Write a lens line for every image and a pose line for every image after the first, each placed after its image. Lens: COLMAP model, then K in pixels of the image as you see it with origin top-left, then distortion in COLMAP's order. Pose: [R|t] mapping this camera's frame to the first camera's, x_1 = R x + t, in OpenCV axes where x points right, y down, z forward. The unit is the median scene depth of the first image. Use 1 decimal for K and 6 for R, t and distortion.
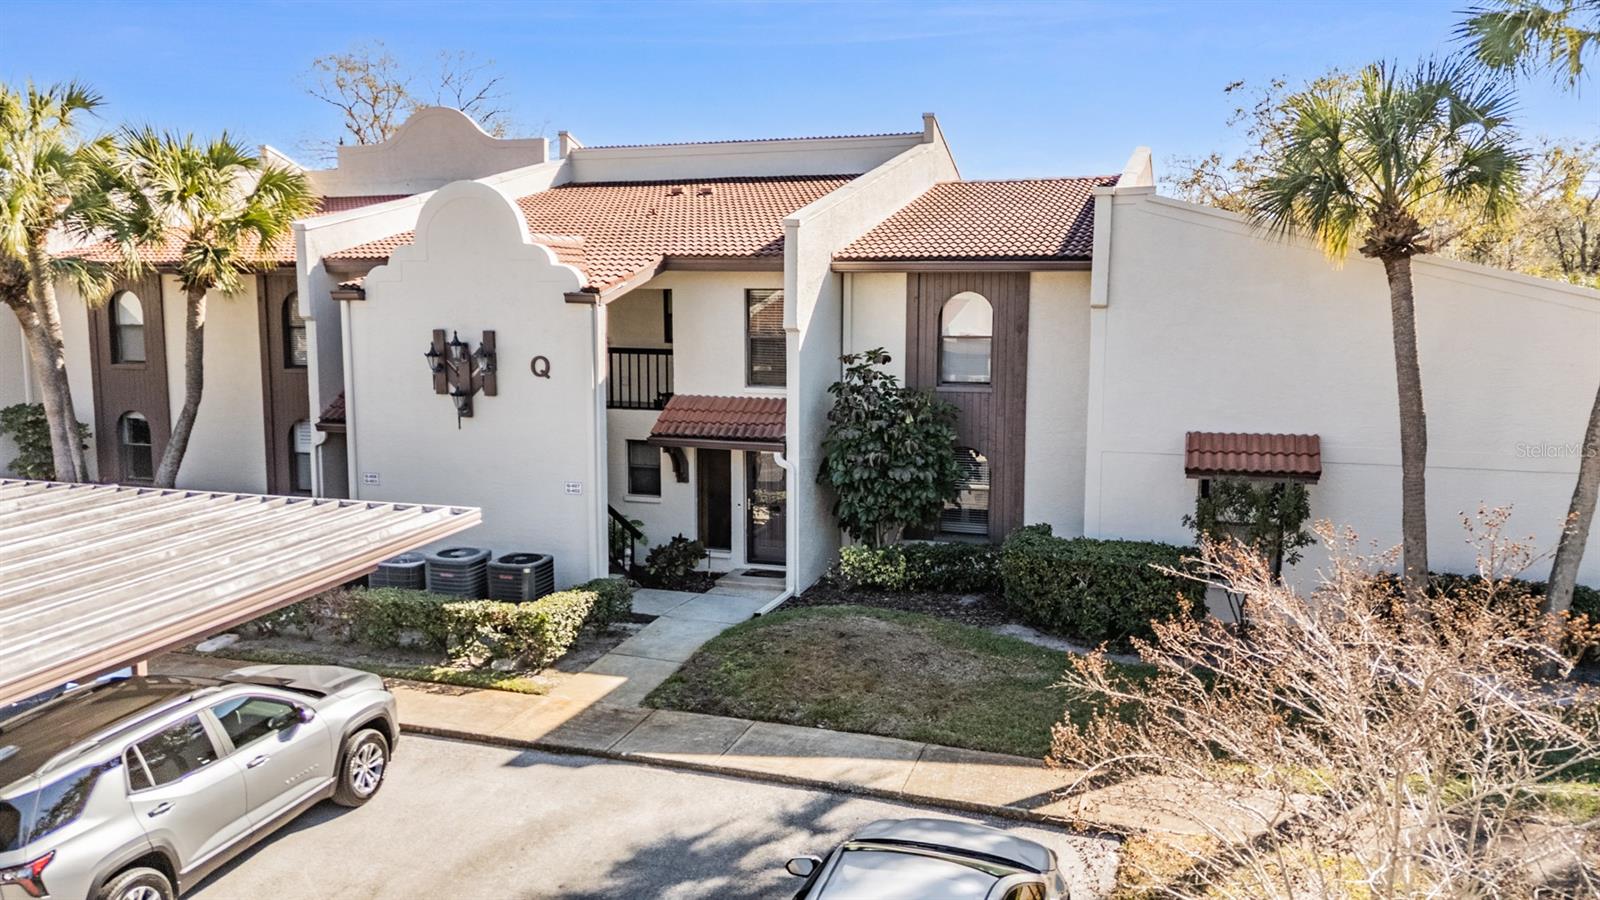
lens RADIAL K [[1183.9, 0, 800.0], [0, 1183.9, 450.0], [0, 0, 1]] dist [0.048790, -0.007999]
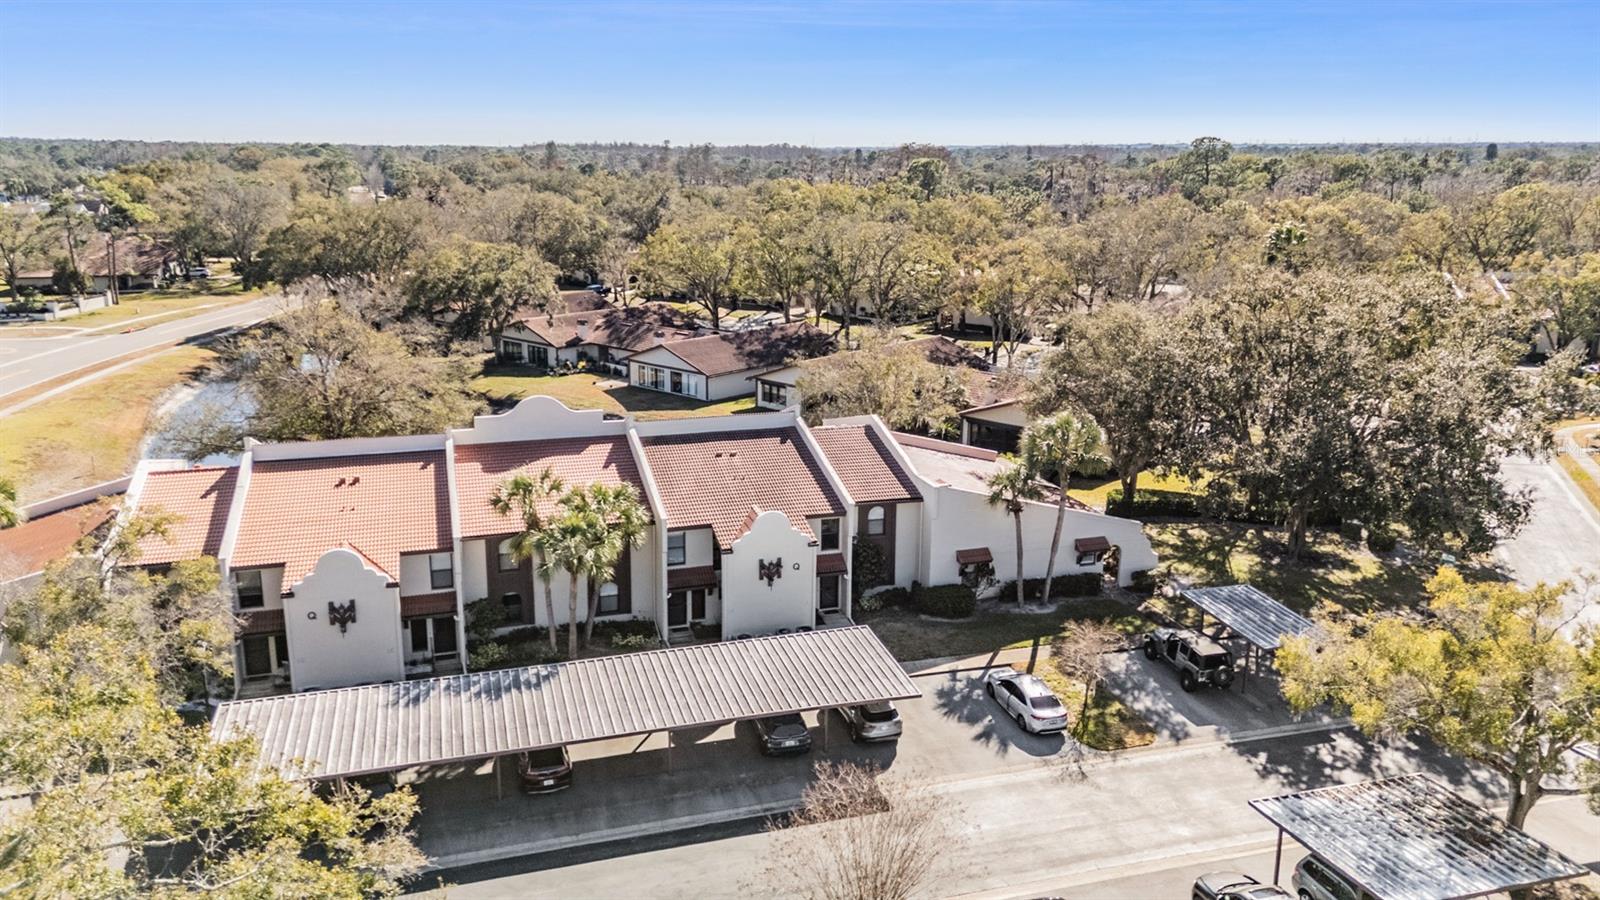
lens RADIAL K [[1206.8, 0, 796.3], [0, 1206.8, 371.5], [0, 0, 1]] dist [0.069478, -0.103794]
pose [[0.811683, -0.109678, 0.573709, -1.978360], [0.067946, 0.993274, 0.093758, -0.874496], [-0.580133, -0.037120, 0.813676, -1.558942]]
